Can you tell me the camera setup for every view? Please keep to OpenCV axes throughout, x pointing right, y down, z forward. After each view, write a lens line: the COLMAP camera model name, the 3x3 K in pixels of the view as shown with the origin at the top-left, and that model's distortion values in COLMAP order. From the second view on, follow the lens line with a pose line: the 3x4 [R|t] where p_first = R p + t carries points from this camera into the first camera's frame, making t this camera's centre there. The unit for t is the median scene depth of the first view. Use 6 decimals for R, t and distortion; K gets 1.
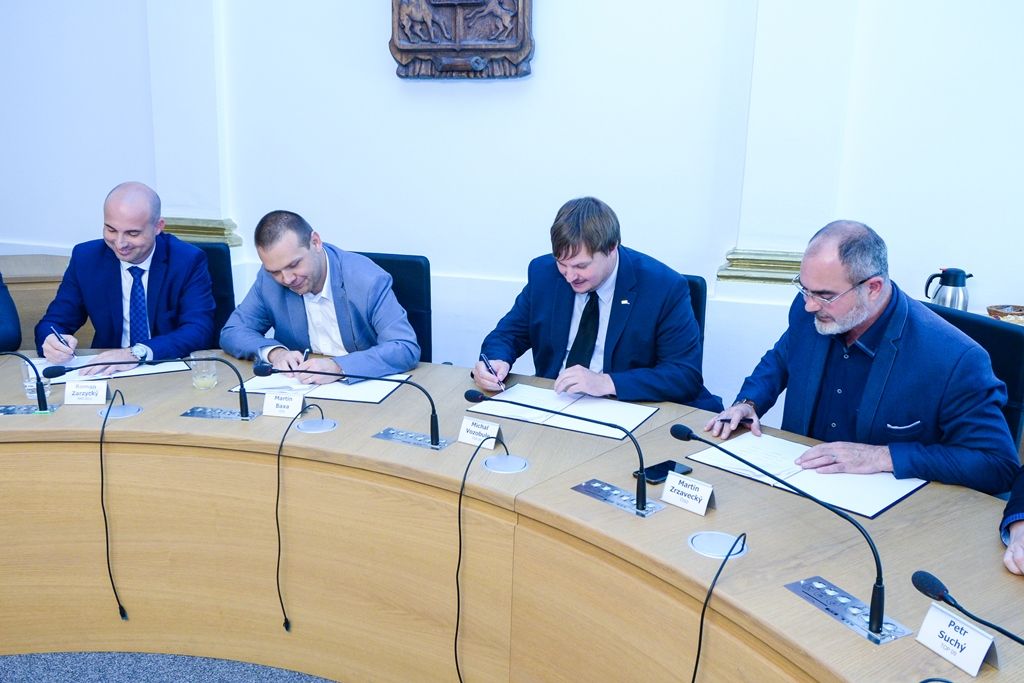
lens RADIAL K [[822.8, 0, 506.1], [0, 822.8, 347.2], [0, 0, 1]] dist [0.005382, -0.001915]
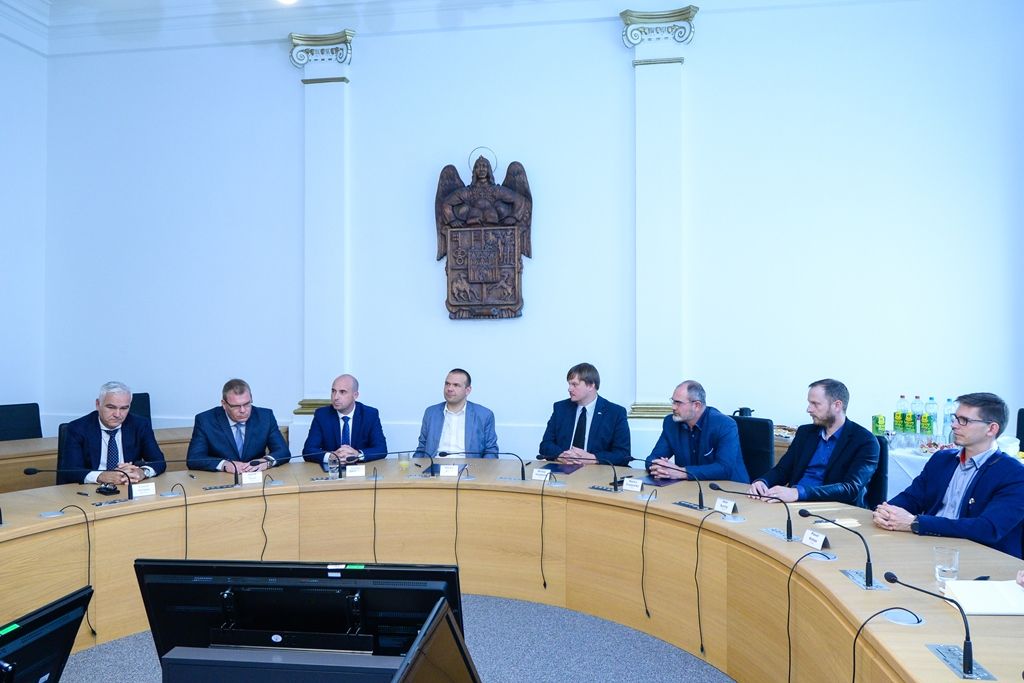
lens RADIAL K [[754.4, 0, 517.4], [0, 754.4, 349.3], [0, 0, 1]] dist [0.006430, 0.010986]
pose [[0.991553, -0.029427, 0.126323, -0.207358], [0.058540, 0.970619, -0.233390, 0.152353], [-0.115743, 0.238814, 0.964143, -0.674825]]
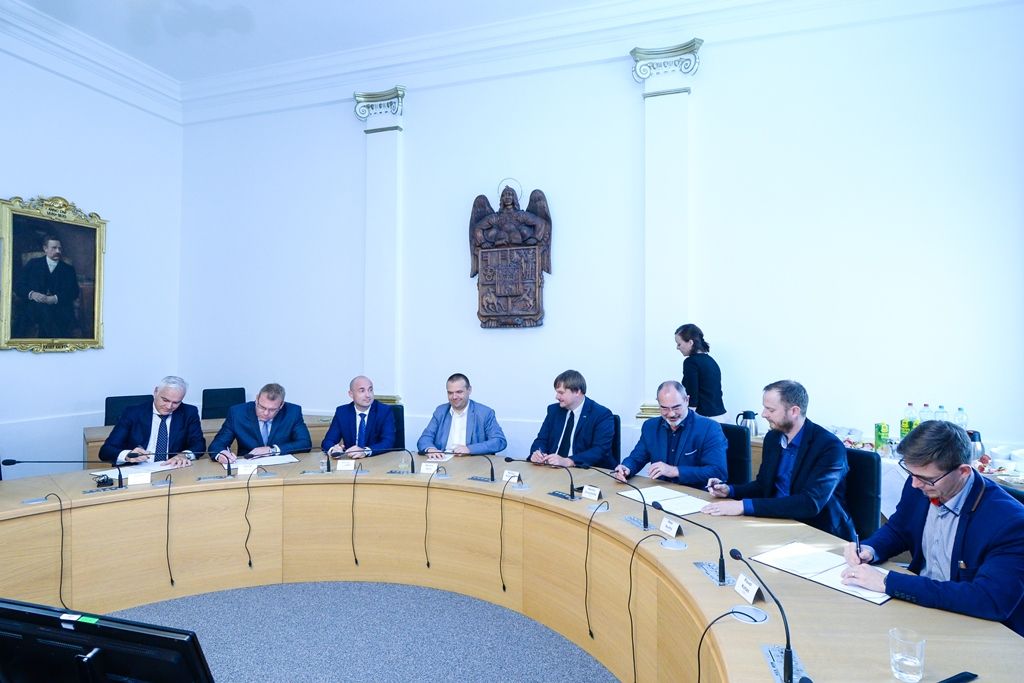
lens RADIAL K [[549.1, 0, 532.9], [0, 549.1, 344.2], [0, 0, 1]] dist [0.003100, -0.013016]
pose [[0.998990, -0.021457, -0.039473, 0.061140], [0.010652, 0.966654, -0.255863, 0.085465], [0.043647, 0.255184, 0.965907, -0.383849]]
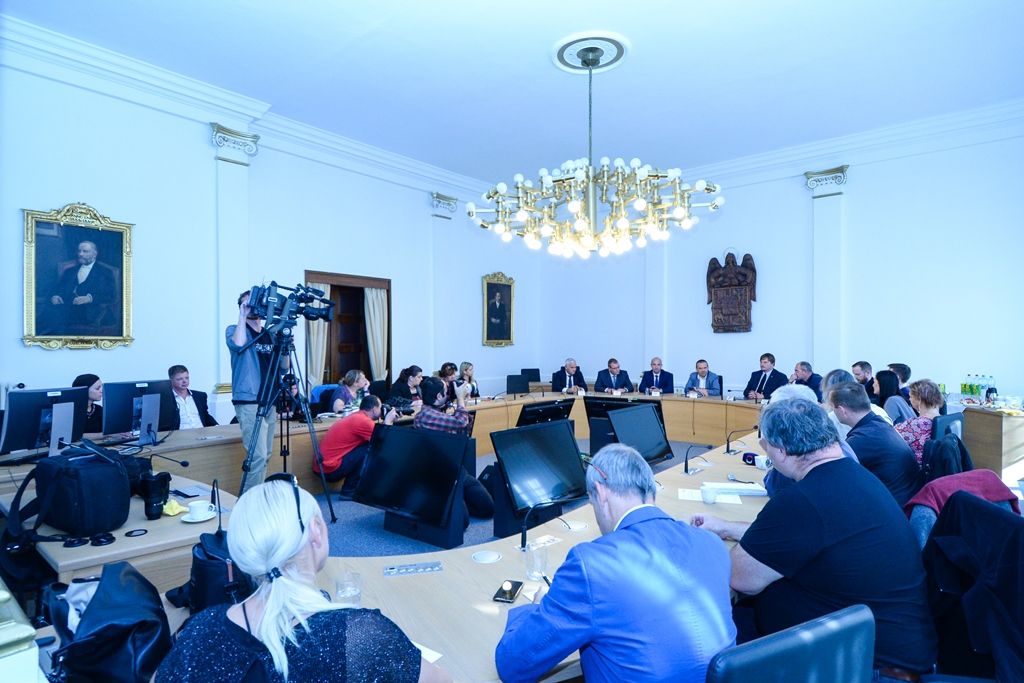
lens RADIAL K [[549.1, 0, 512.0], [0, 549.1, 350.3], [0, 0, 1]] dist [0.003100, -0.013016]
pose [[0.900109, -0.023308, -0.435042, 0.139777], [-0.082832, 0.971198, -0.223413, 0.421985], [0.427719, 0.237131, 0.872253, -1.691395]]
